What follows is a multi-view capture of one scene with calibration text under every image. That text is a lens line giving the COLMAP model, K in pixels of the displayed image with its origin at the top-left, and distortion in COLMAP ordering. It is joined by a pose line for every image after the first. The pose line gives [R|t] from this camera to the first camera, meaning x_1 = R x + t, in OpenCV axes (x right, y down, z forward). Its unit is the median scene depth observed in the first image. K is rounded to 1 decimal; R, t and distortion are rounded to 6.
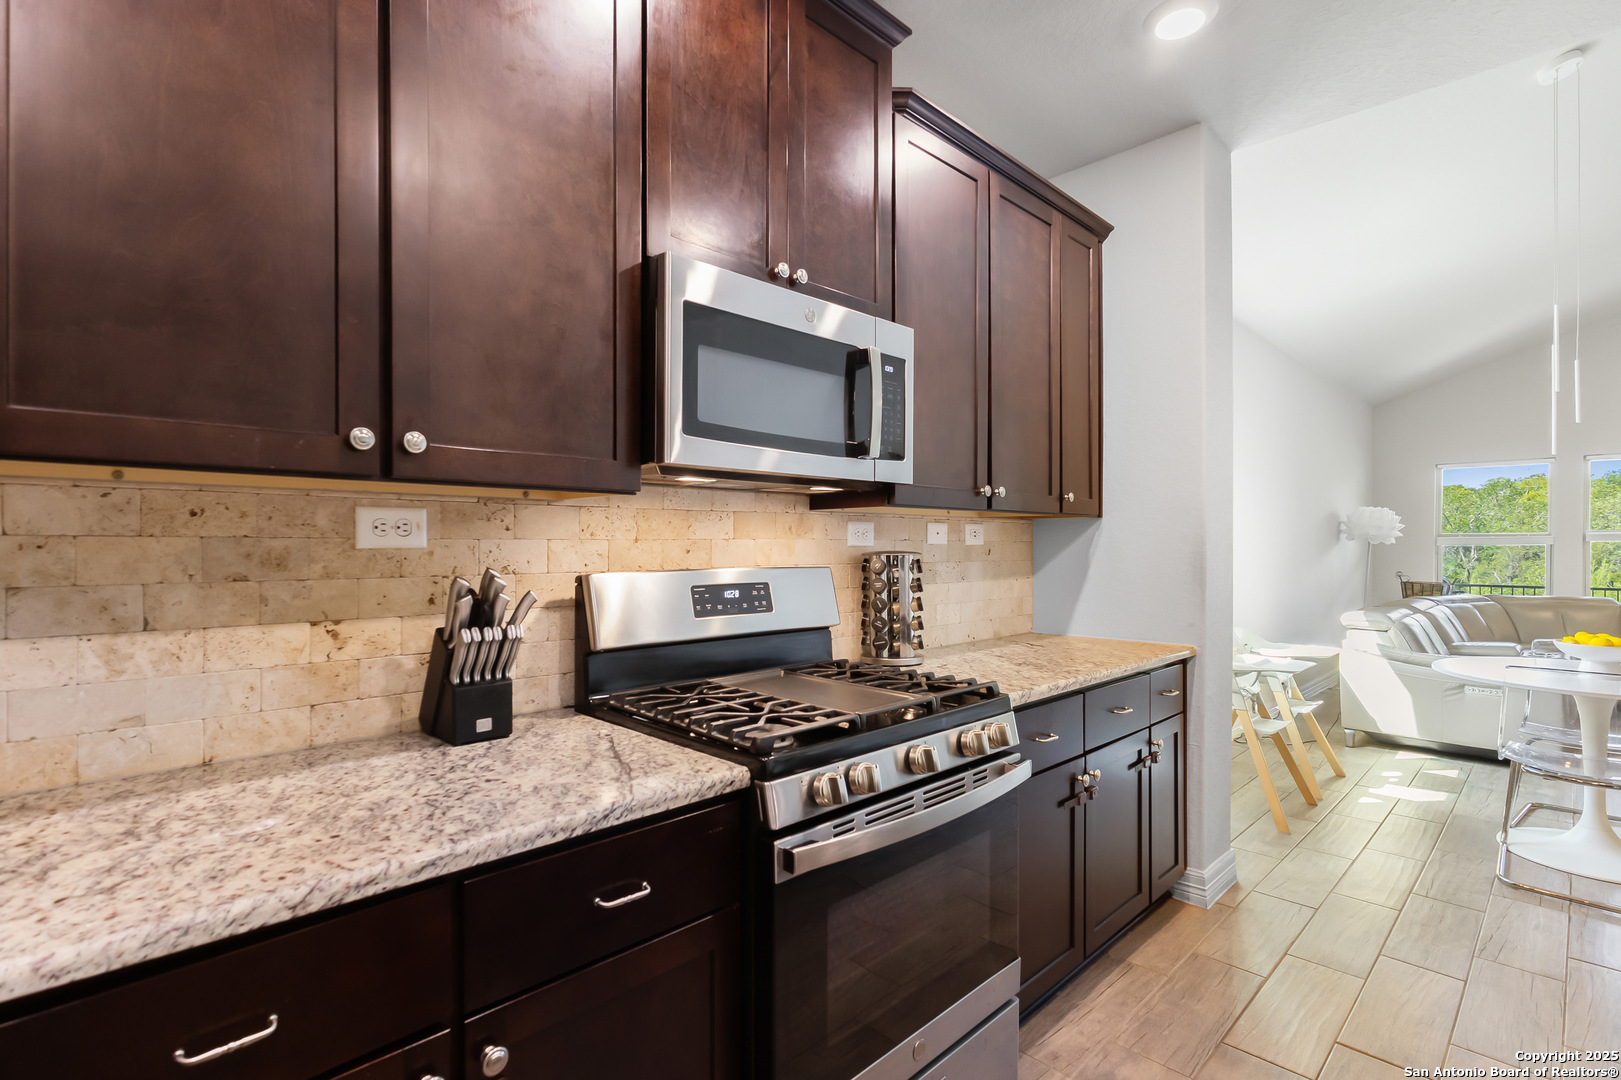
lens RADIAL K [[754.2, 0, 813.3], [0, 754.2, 543.6], [0, 0, 1]] dist [0.004693, 0.000311]
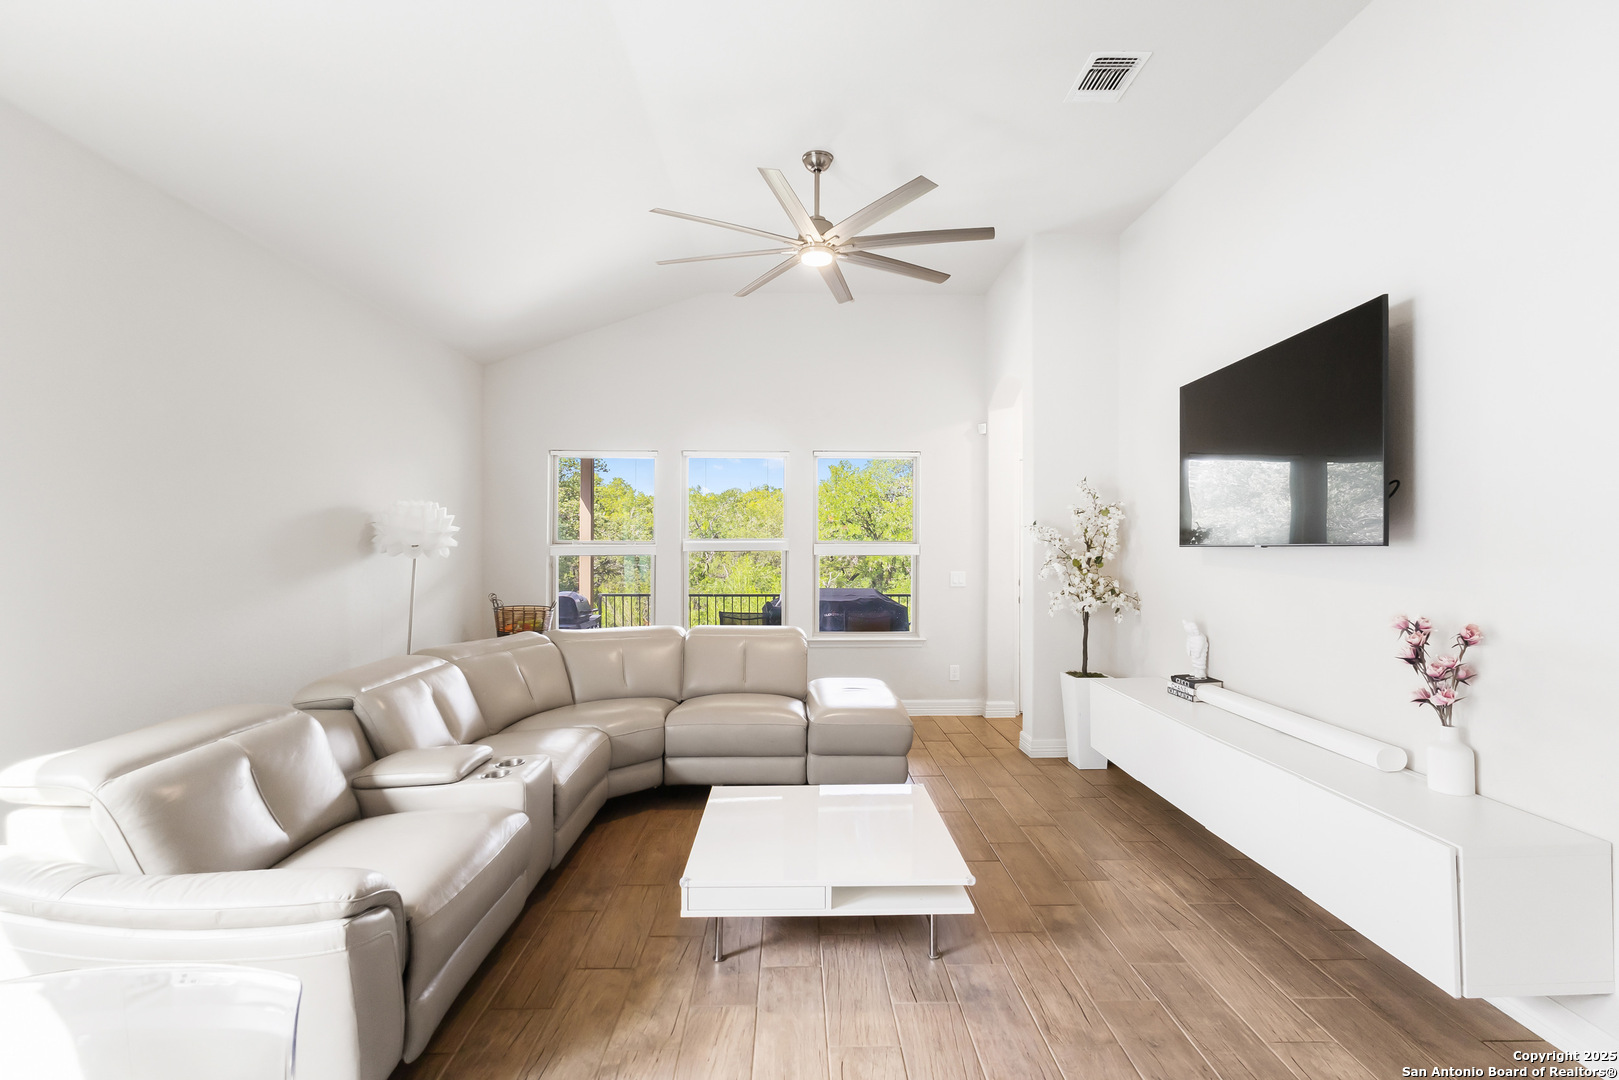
lens RADIAL K [[753.3, 0, 812.3], [0, 753.3, 543.6], [0, 0, 1]] dist [0.004693, 0.000311]
pose [[0.682147, 0.001512, 0.731213, 0.637579], [-0.007950, 0.999954, 0.005349, -0.022405], [-0.731171, -0.009462, 0.682128, 0.425185]]
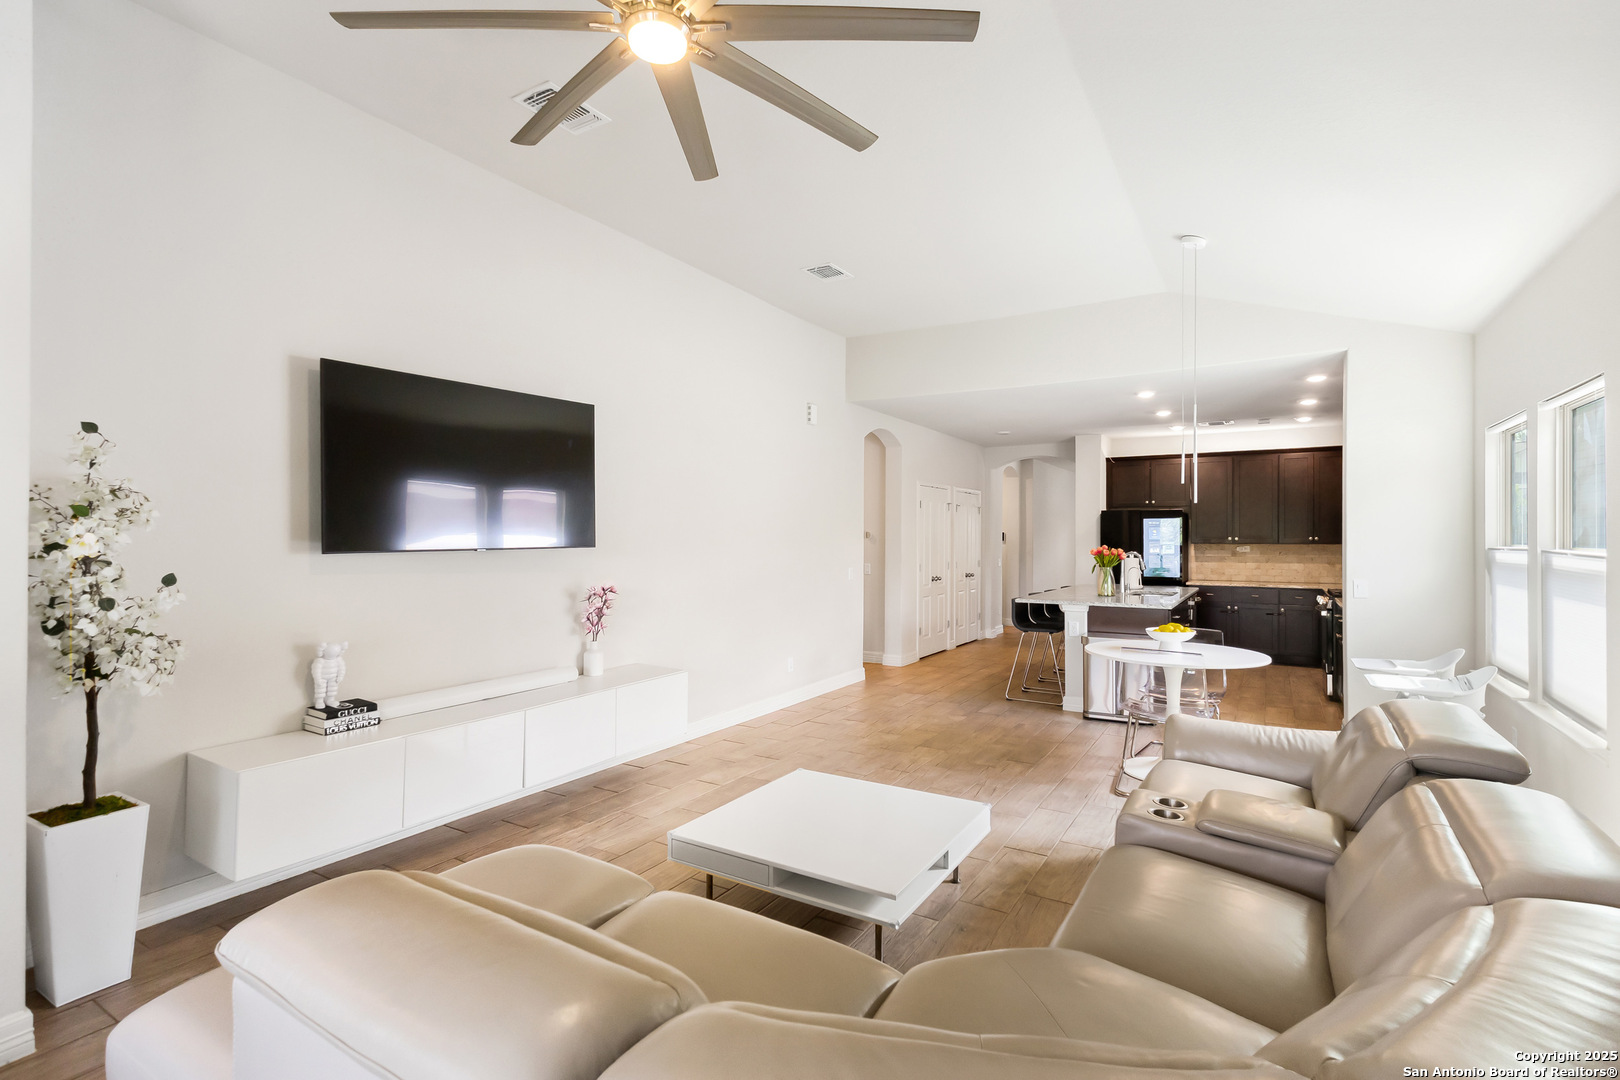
lens RADIAL K [[753.8, 0, 812.8], [0, 753.8, 543.6], [0, 0, 1]] dist [0.004693, 0.000311]
pose [[-0.968484, -0.001836, -0.249068, 1.170752], [-0.001151, 0.999995, -0.002896, -0.018422], [0.249072, -0.002518, -0.968482, 1.284666]]
